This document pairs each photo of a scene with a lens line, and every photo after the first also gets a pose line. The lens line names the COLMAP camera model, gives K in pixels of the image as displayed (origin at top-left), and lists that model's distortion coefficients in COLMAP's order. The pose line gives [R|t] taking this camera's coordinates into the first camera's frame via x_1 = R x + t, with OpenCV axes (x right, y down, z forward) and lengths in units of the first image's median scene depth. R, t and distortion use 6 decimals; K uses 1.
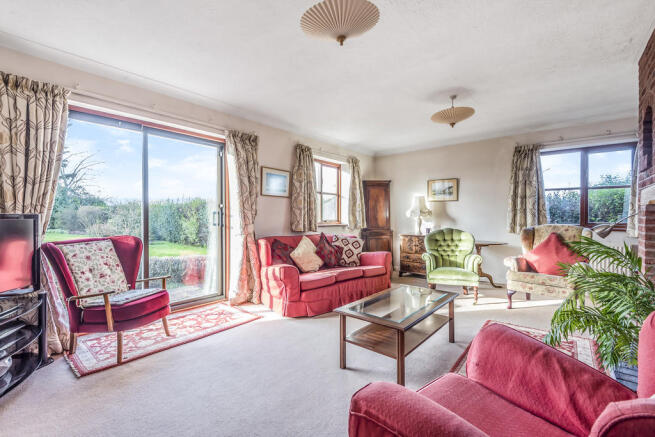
lens RADIAL K [[291.5, 0, 328.3], [0, 291.5, 216.3], [0, 0, 1]] dist [0.022748, 0.000067]
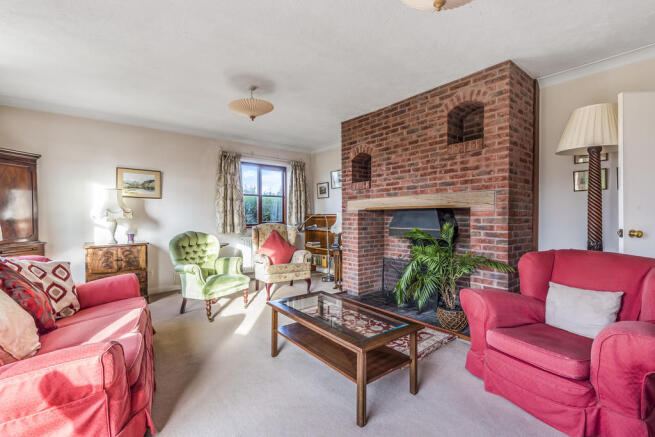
lens RADIAL K [[291.5, 0, 328.2], [0, 291.5, 220.8], [0, 0, 1]] dist [0.022748, 0.000067]
pose [[0.207575, -0.013968, 0.978119, -0.319270], [0.001605, 0.999902, 0.013938, -0.001080], [-0.978218, -0.001323, 0.207577, 0.427494]]
